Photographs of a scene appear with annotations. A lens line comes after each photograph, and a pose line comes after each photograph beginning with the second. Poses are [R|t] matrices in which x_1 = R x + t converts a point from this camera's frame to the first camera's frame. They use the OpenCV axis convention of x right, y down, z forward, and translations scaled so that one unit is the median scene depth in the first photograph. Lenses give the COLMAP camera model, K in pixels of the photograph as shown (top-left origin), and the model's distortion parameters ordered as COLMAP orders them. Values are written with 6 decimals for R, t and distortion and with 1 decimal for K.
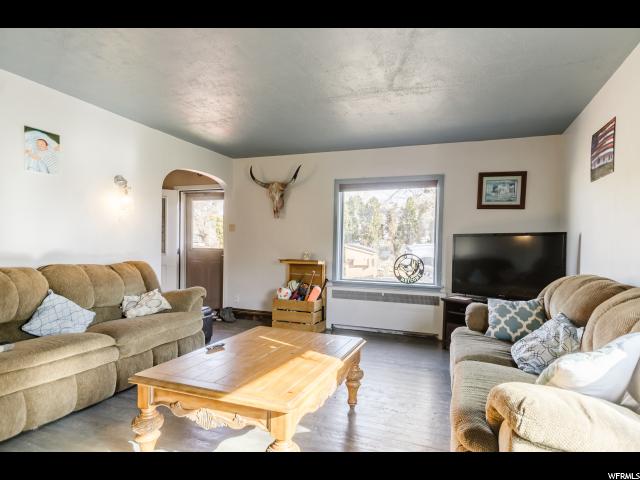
lens RADIAL K [[350.4, 0, 320.3], [0, 350.4, 242.1], [0, 0, 1]] dist [0.000049, -0.000151]
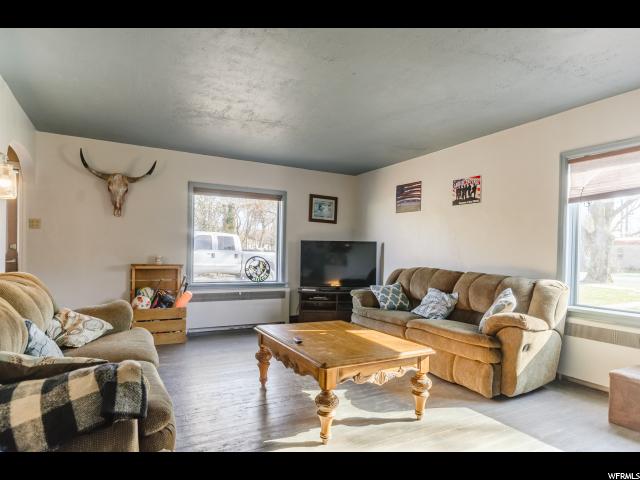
lens RADIAL K [[350.4, 0, 320.9], [0, 350.4, 243.1], [0, 0, 1]] dist [0.000049, -0.000151]
pose [[0.685692, 0.014420, 0.727749, -0.453958], [-0.016302, 0.999857, -0.004452, -0.007974], [-0.727709, -0.008812, 0.685829, 0.063309]]
